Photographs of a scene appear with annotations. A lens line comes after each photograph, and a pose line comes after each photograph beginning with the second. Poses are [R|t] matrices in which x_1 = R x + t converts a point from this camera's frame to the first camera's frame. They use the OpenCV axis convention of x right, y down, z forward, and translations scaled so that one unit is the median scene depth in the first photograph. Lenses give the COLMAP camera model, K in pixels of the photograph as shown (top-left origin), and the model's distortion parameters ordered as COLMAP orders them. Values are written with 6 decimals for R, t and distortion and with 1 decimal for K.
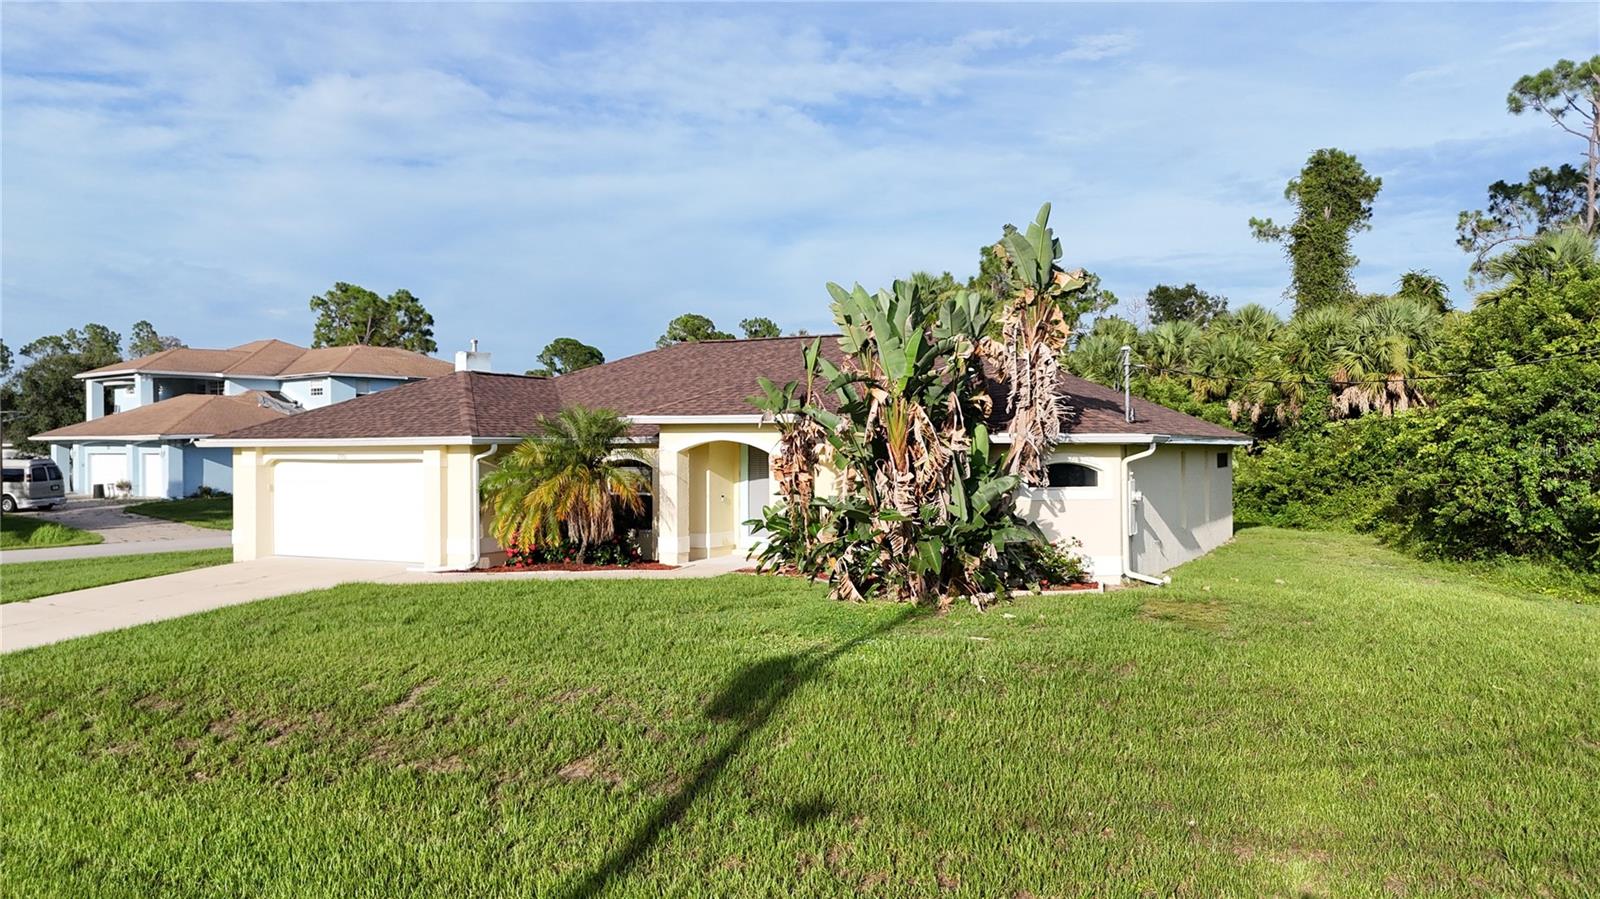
lens RADIAL K [[1143.3, 0, 800.0], [0, 1143.3, 449.5], [0, 0, 1]] dist [-0.003836, -0.004203]
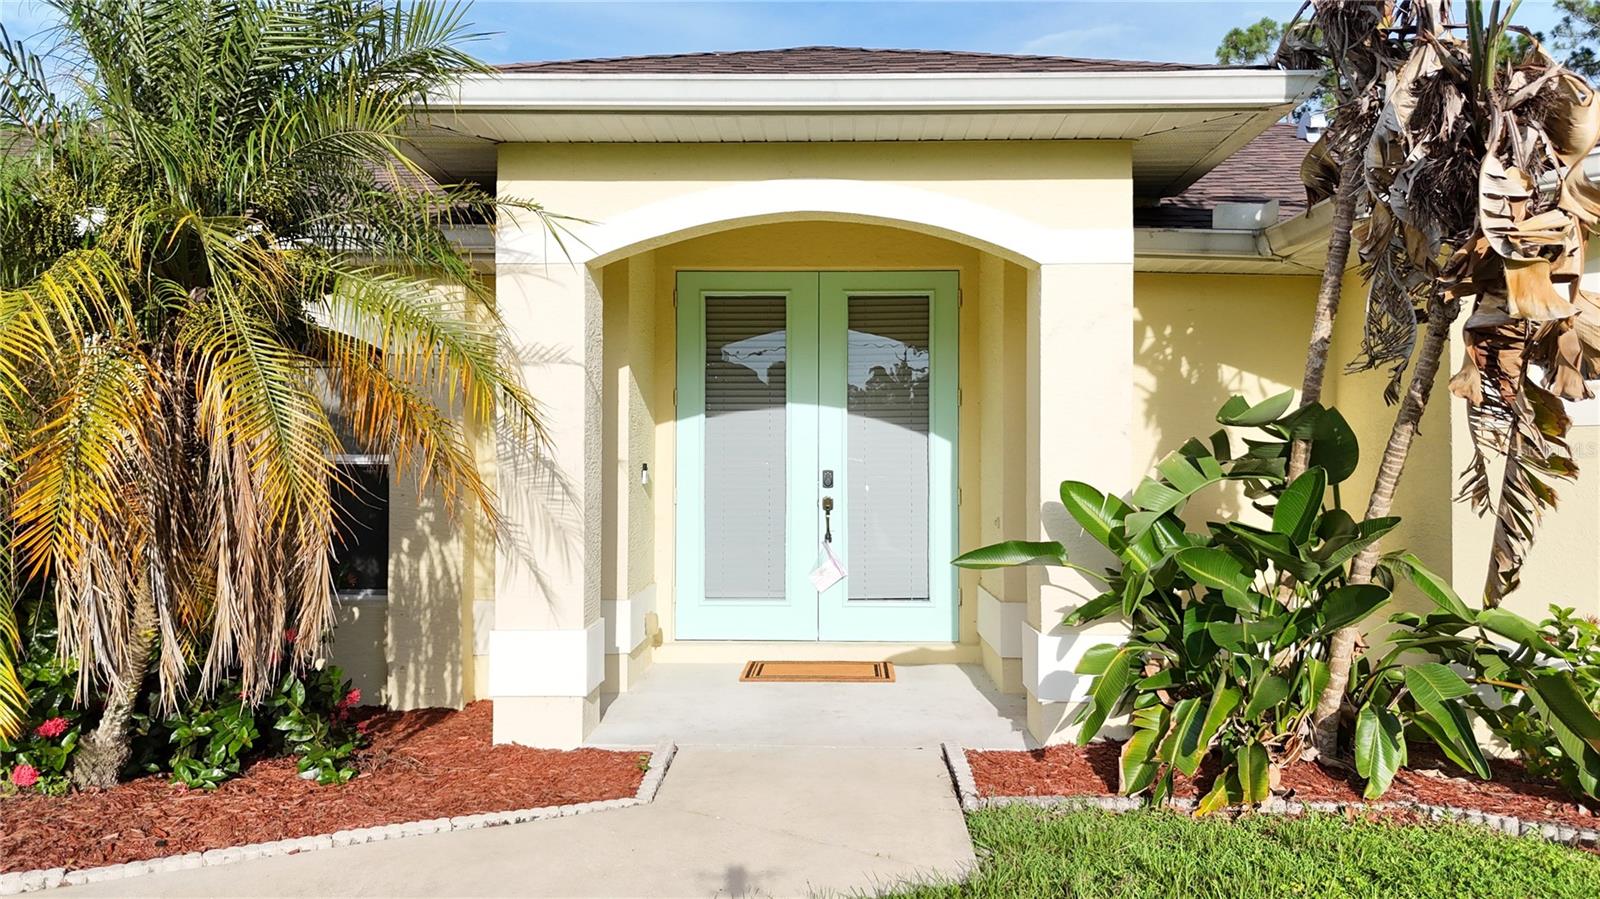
lens RADIAL K [[1143.3, 0, 800.0], [0, 1143.3, 449.5], [0, 0, 1]] dist [-0.003836, -0.004203]
pose [[0.906626, 0.009024, 0.421838, -0.066014], [-0.001200, 0.999822, -0.018809, 0.017696], [-0.421933, 0.016546, 0.906476, 0.305684]]
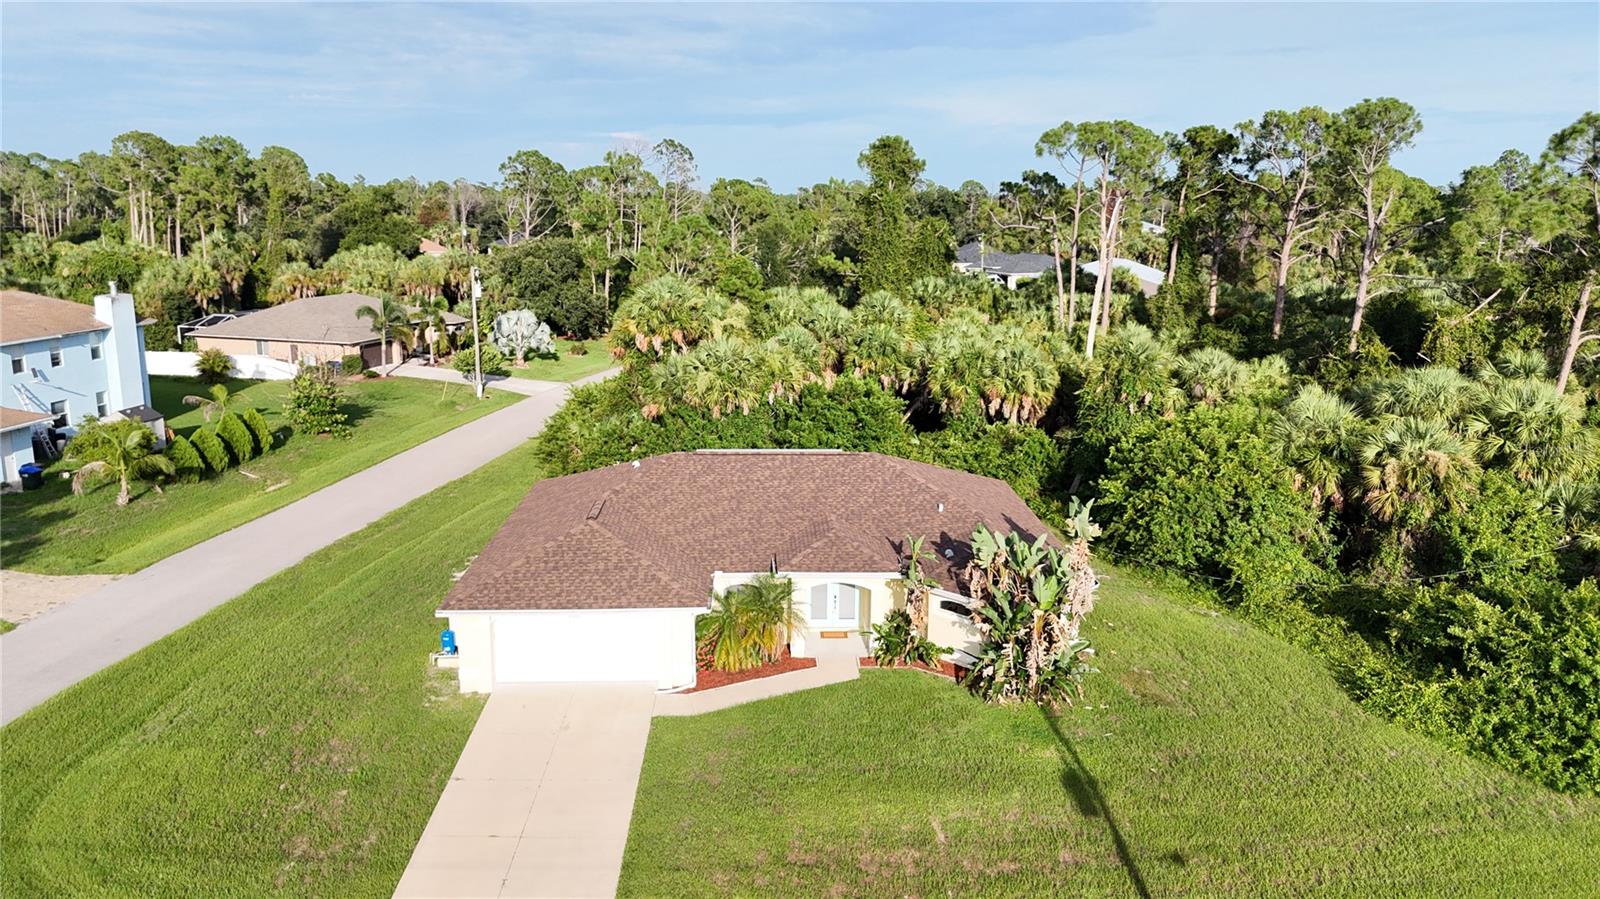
lens RADIAL K [[1101.7, 0, 800.0], [0, 1101.7, 449.5], [0, 0, 1]] dist [-0.031205, -0.001207]
pose [[0.876359, -0.085467, 0.474016, -0.327508], [-0.007070, 0.981742, 0.190083, -0.191640], [-0.481607, -0.169933, 0.859754, -0.112218]]
